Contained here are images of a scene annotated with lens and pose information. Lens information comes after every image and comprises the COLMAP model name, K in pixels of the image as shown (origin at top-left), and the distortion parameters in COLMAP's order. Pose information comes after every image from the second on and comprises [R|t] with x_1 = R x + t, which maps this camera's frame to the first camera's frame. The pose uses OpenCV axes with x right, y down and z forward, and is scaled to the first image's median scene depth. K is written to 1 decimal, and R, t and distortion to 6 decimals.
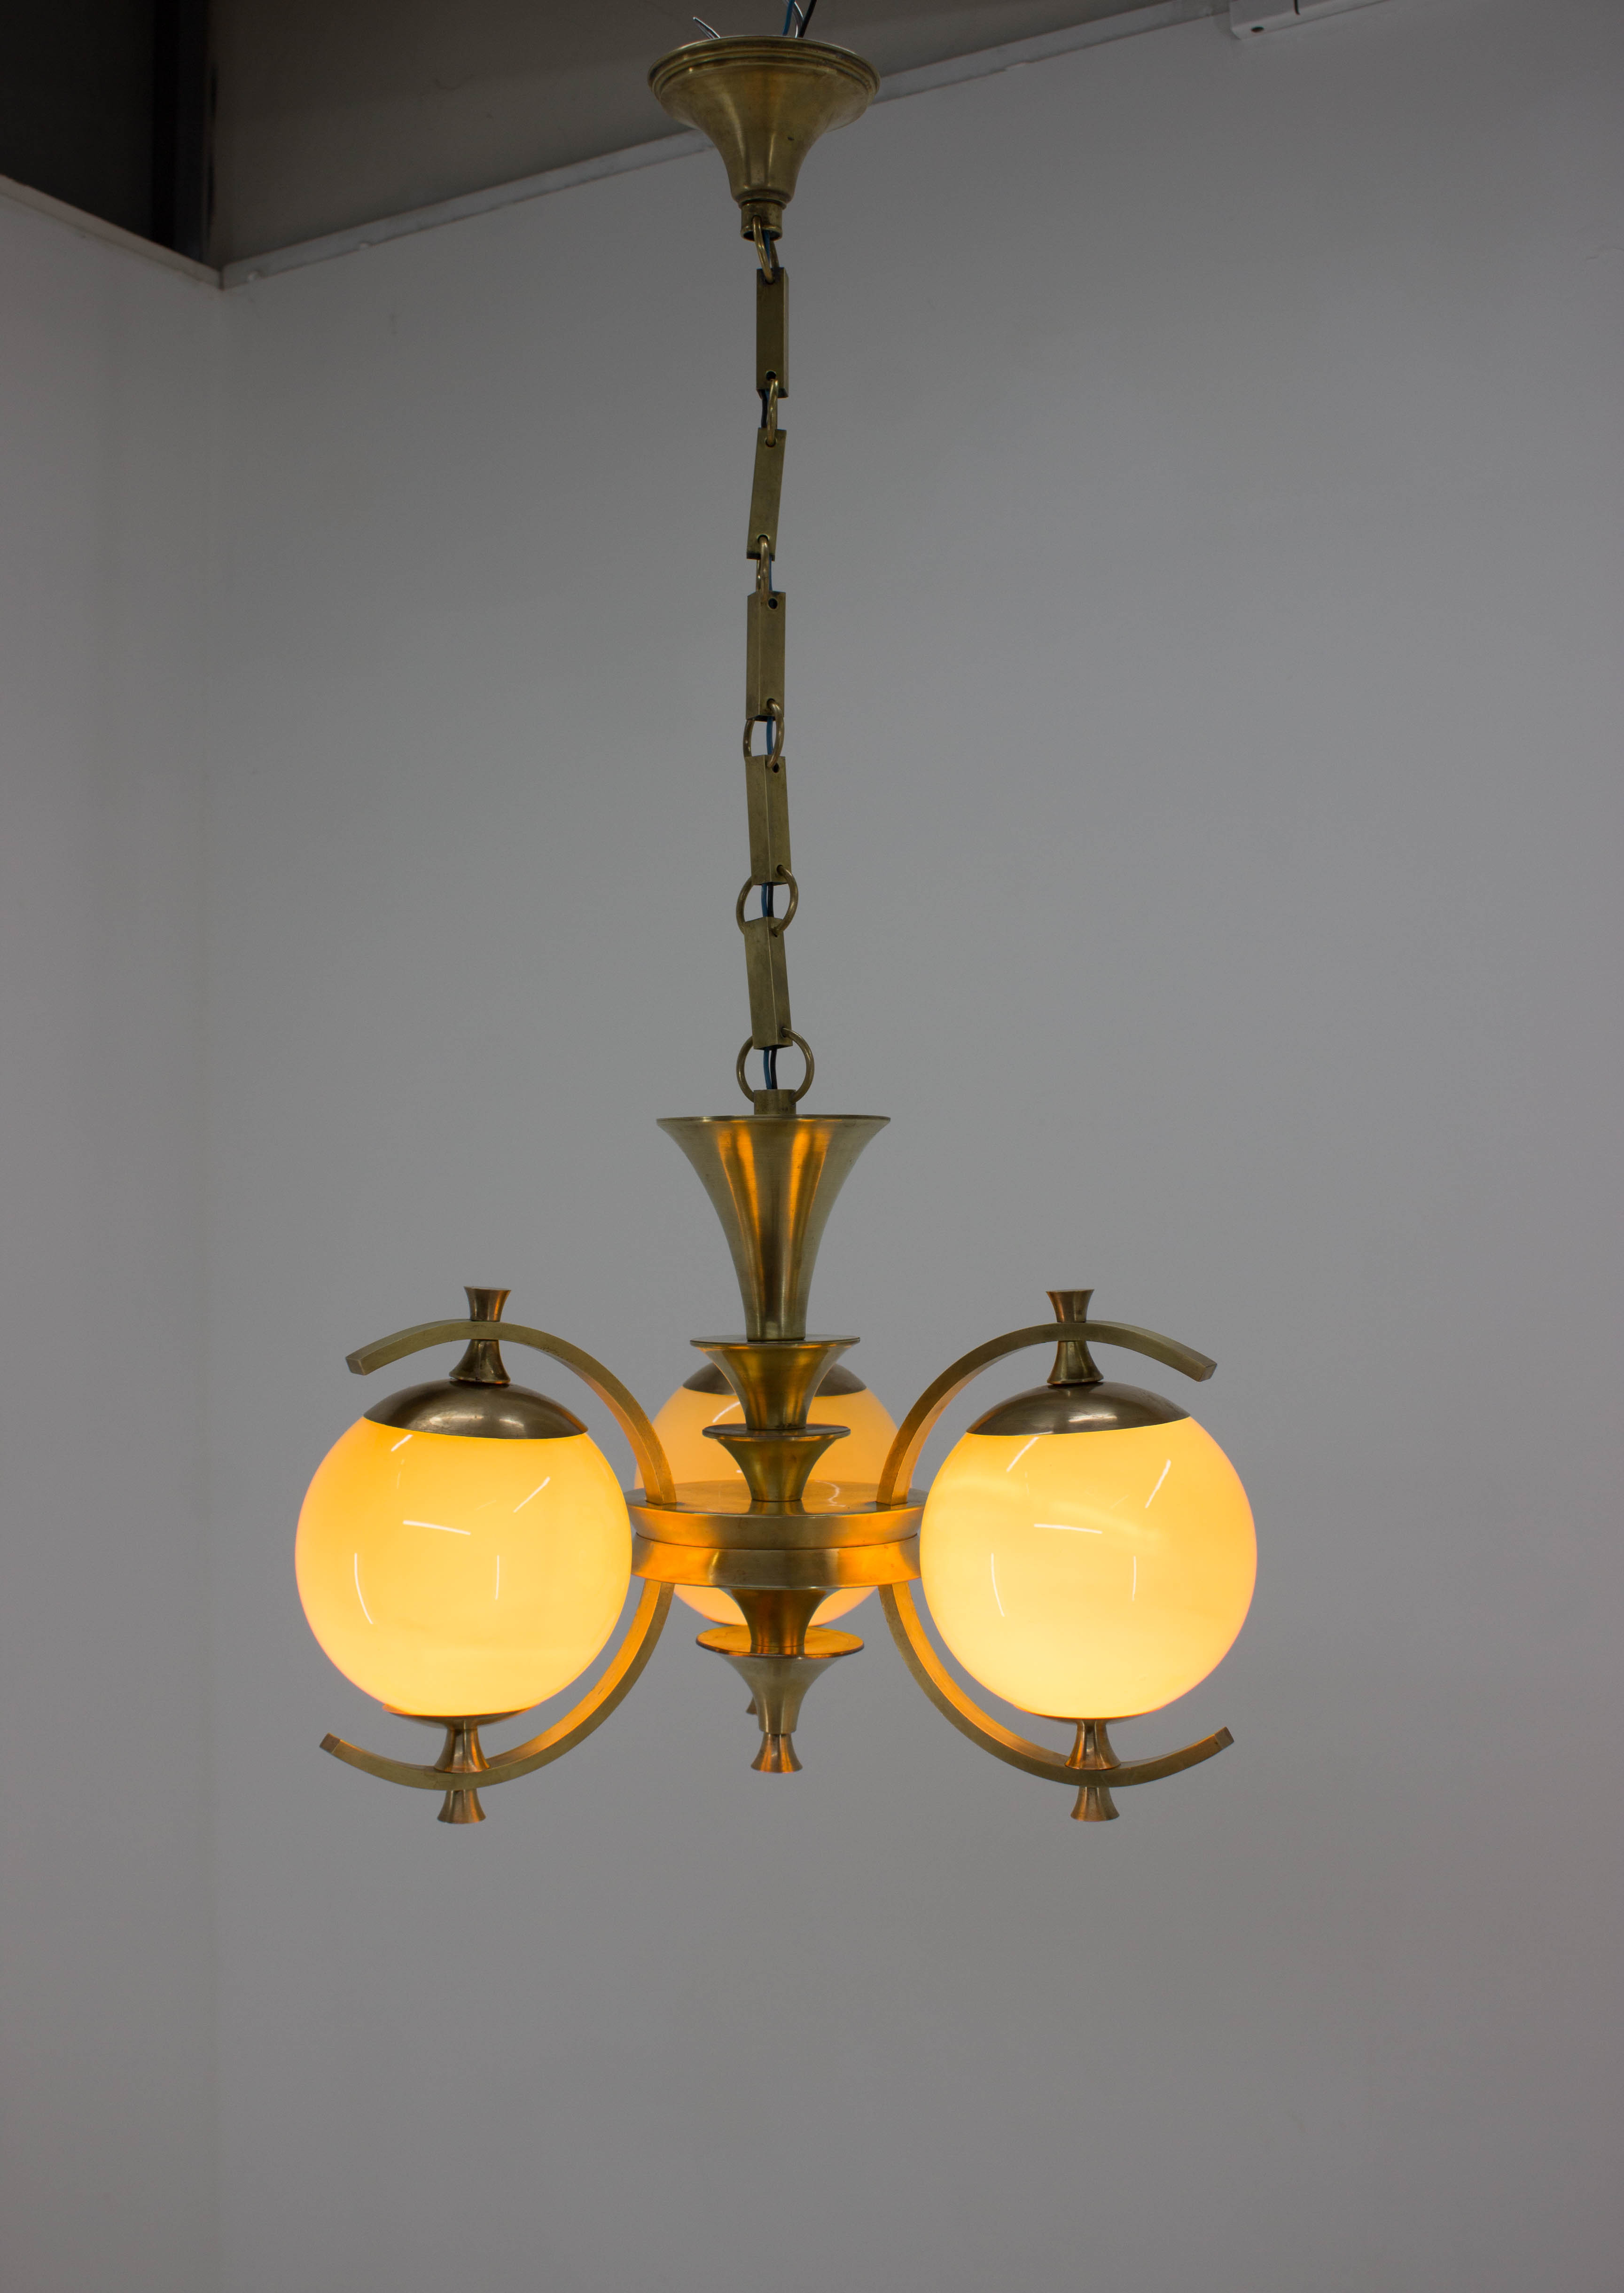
lens RADIAL K [[2545.4, 0, 775.8], [0, 2545.4, 1130.9], [0, 0, 1]] dist [-0.085556, 0.000000]
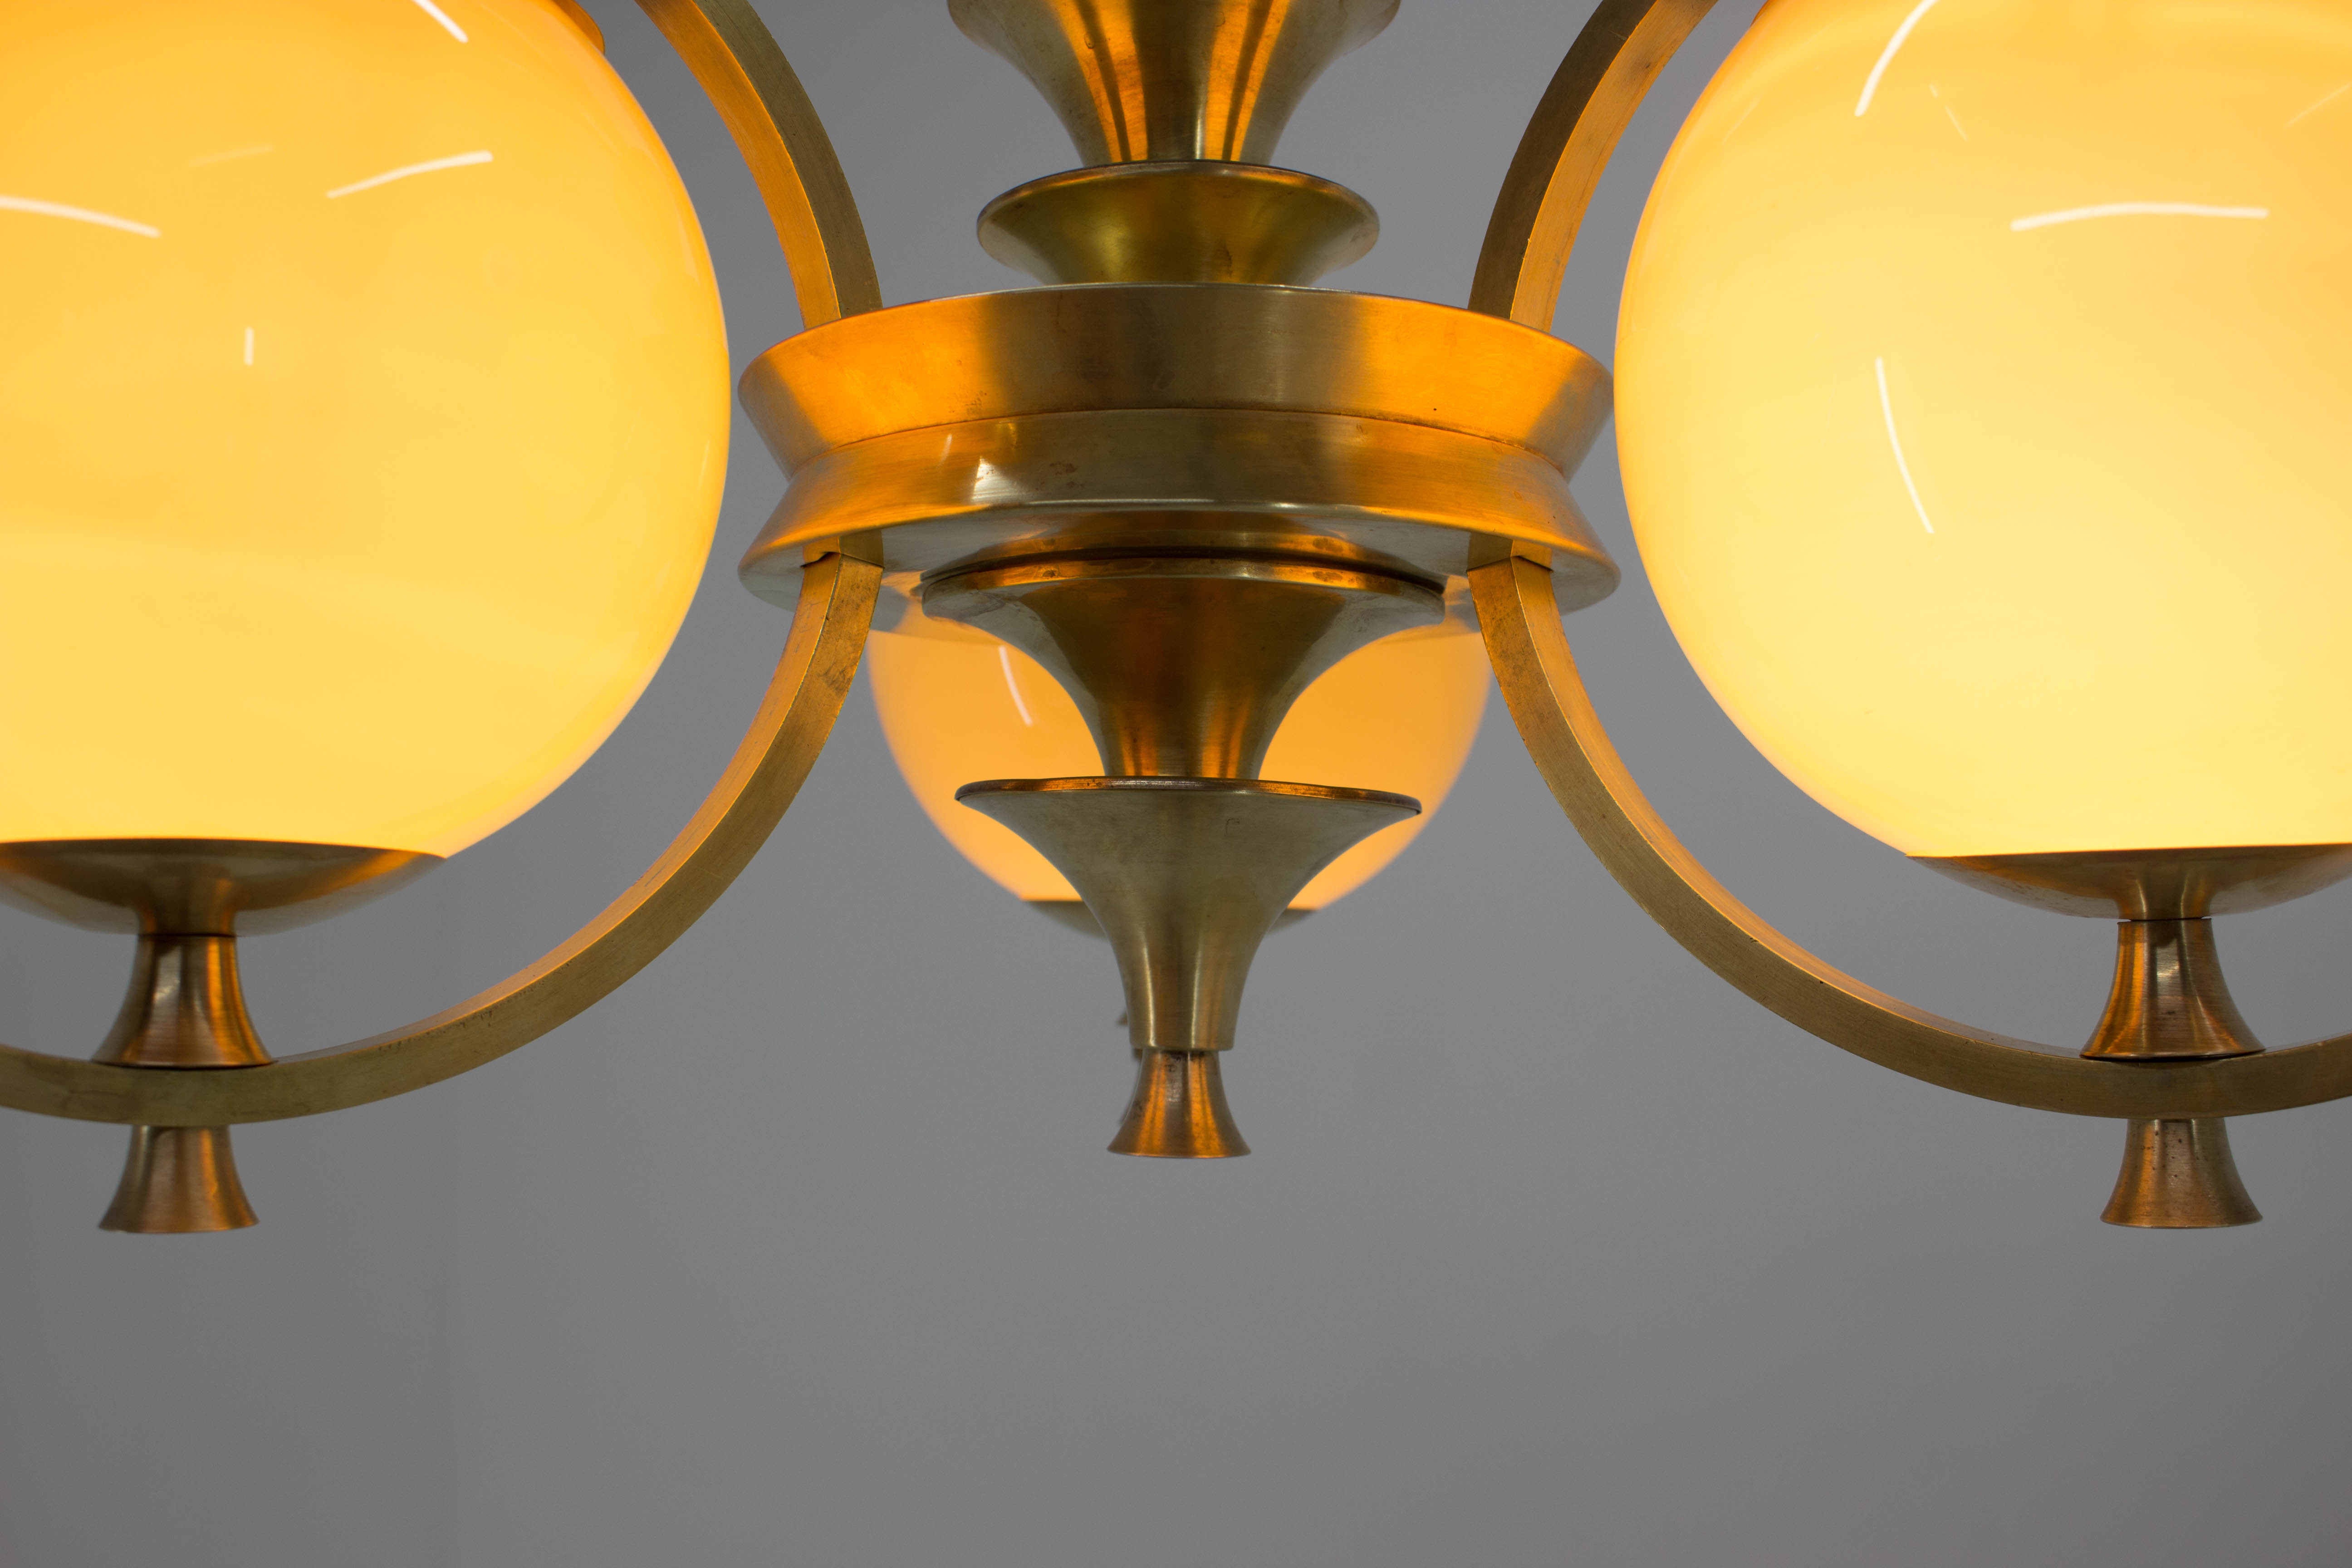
lens RADIAL K [[2464.5, 0, 1185.9], [0, 2464.5, 792.5], [0, 0, 1]] dist [-0.086027, 0.000000]
pose [[0.999968, -0.002192, -0.007756, 0.004146], [0.001892, 0.999259, -0.038432, 0.216597], [0.007834, 0.038416, 0.999231, 0.654210]]
